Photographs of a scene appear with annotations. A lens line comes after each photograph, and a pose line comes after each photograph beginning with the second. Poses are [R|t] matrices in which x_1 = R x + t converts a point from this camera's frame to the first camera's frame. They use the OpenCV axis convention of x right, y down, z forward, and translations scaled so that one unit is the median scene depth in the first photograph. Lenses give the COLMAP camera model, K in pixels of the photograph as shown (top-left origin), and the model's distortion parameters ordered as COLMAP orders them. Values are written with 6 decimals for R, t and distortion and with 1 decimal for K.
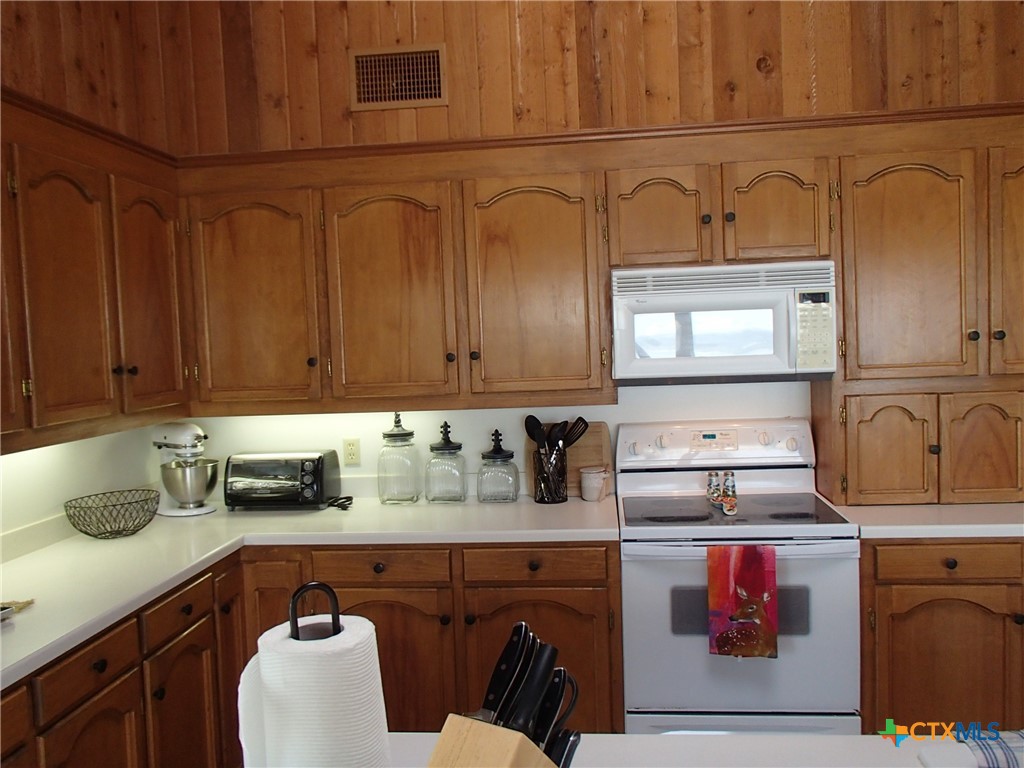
lens RADIAL K [[867.5, 0, 512.2], [0, 867.5, 382.4], [0, 0, 1]] dist [-0.006500, 0.021287]
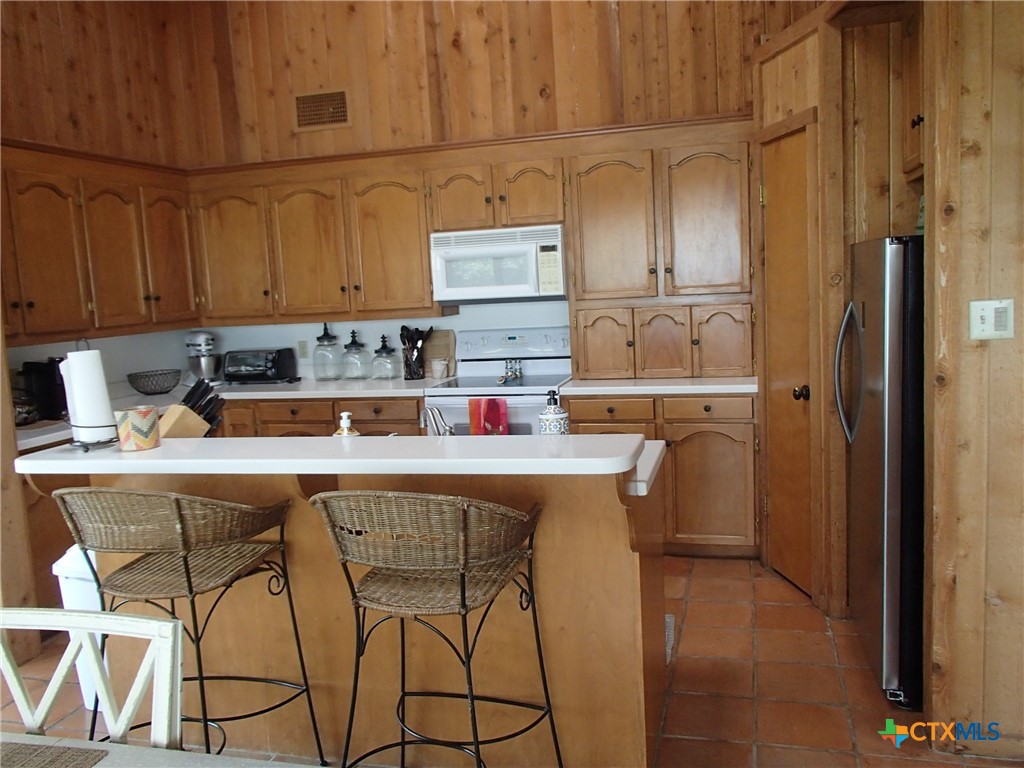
lens RADIAL K [[867.5, 0, 513.1], [0, 867.5, 385.0], [0, 0, 1]] dist [-0.006500, 0.021287]
pose [[0.985822, 0.006572, -0.167663, 0.511776], [0.006104, 0.997167, 0.074976, 0.030875], [0.167681, -0.074936, 0.982989, -0.559467]]
